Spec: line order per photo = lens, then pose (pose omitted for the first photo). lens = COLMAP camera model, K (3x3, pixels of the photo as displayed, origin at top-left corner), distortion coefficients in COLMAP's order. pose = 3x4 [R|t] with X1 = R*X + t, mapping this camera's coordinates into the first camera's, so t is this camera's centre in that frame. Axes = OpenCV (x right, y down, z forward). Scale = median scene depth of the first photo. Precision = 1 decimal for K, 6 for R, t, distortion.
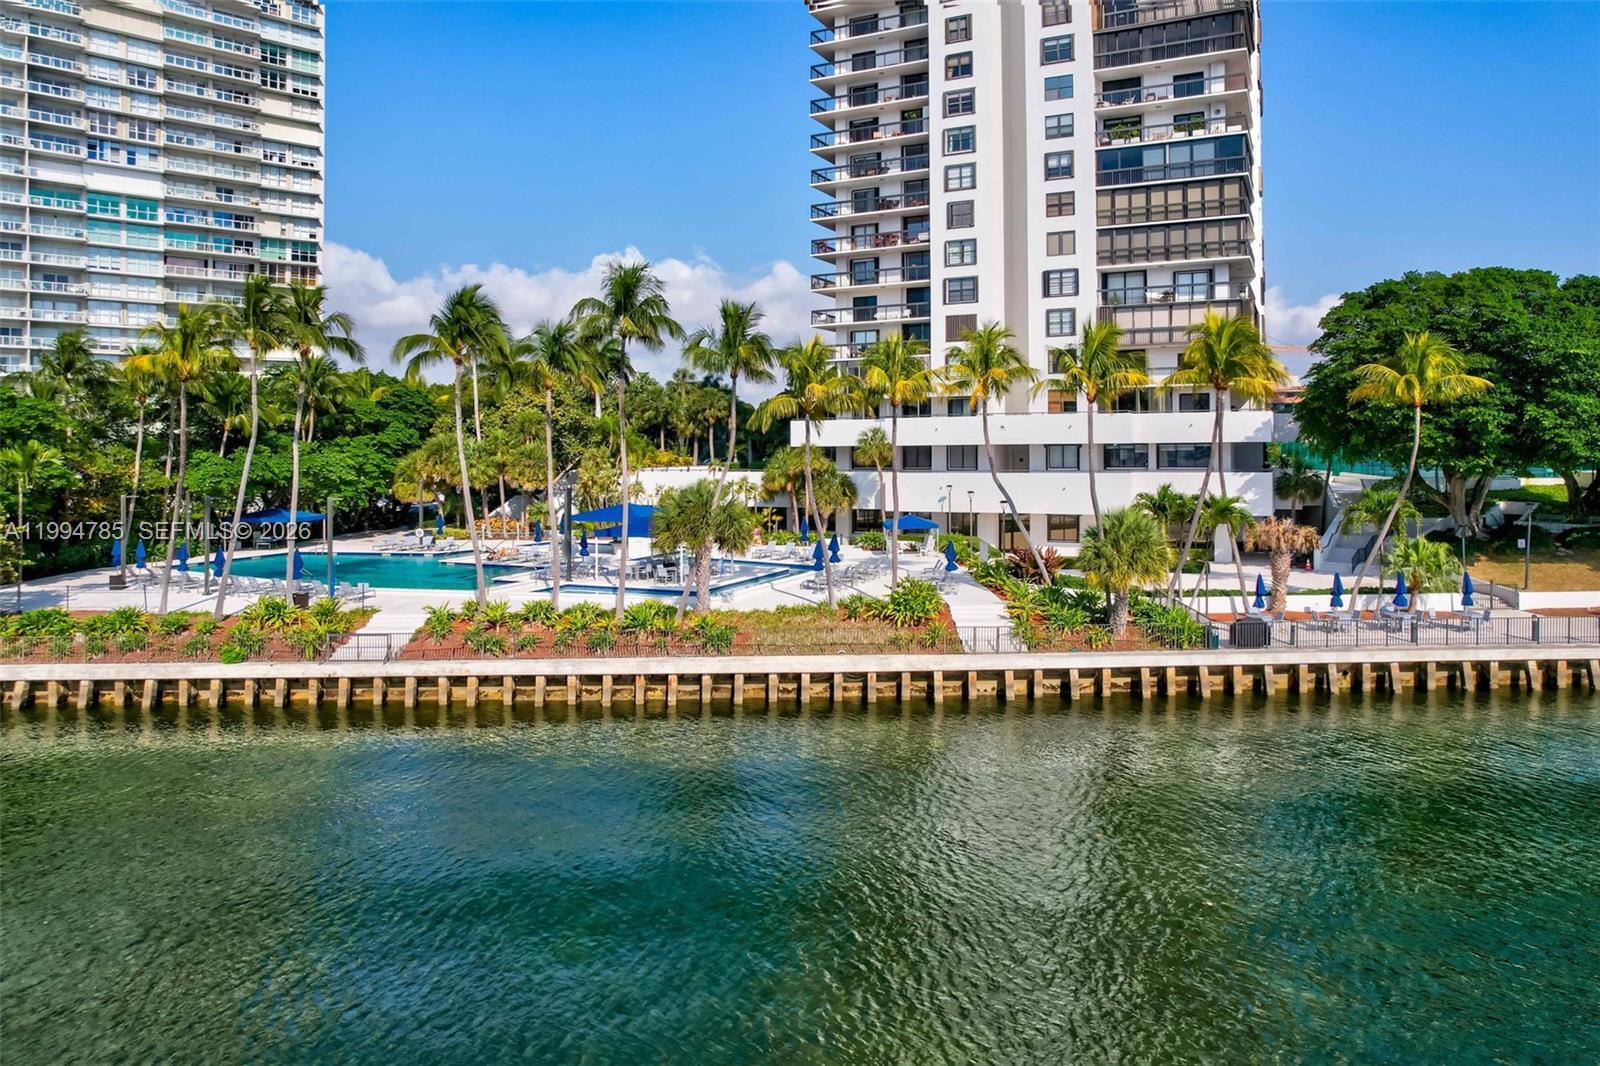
lens RADIAL K [[1064.6, 0, 813.3], [0, 1064.6, 419.4], [0, 0, 1]] dist [-0.061155, 0.049856]
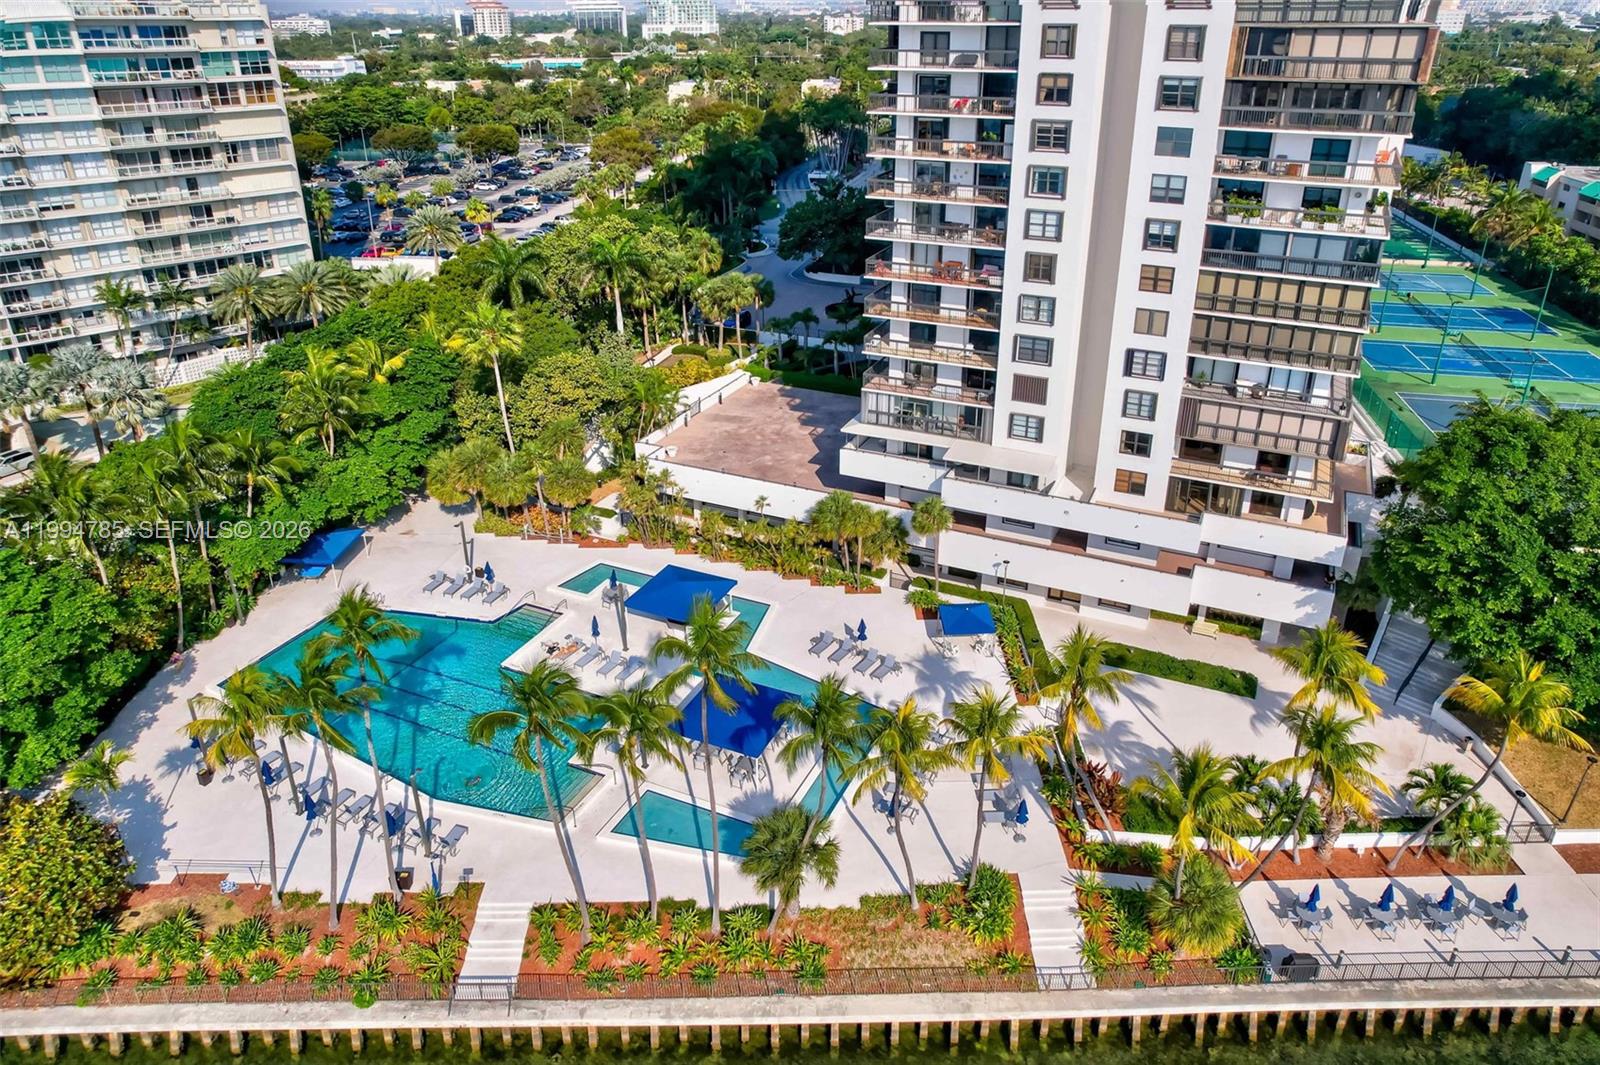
lens RADIAL K [[1064.6, 0, 816.9], [0, 1064.6, 444.3], [0, 0, 1]] dist [-0.061155, 0.049856]
pose [[0.999859, 0.003151, 0.016487, -0.058531], [-0.009536, 0.914943, 0.403470, -0.398907], [-0.013814, -0.403570, 0.914844, 0.134646]]
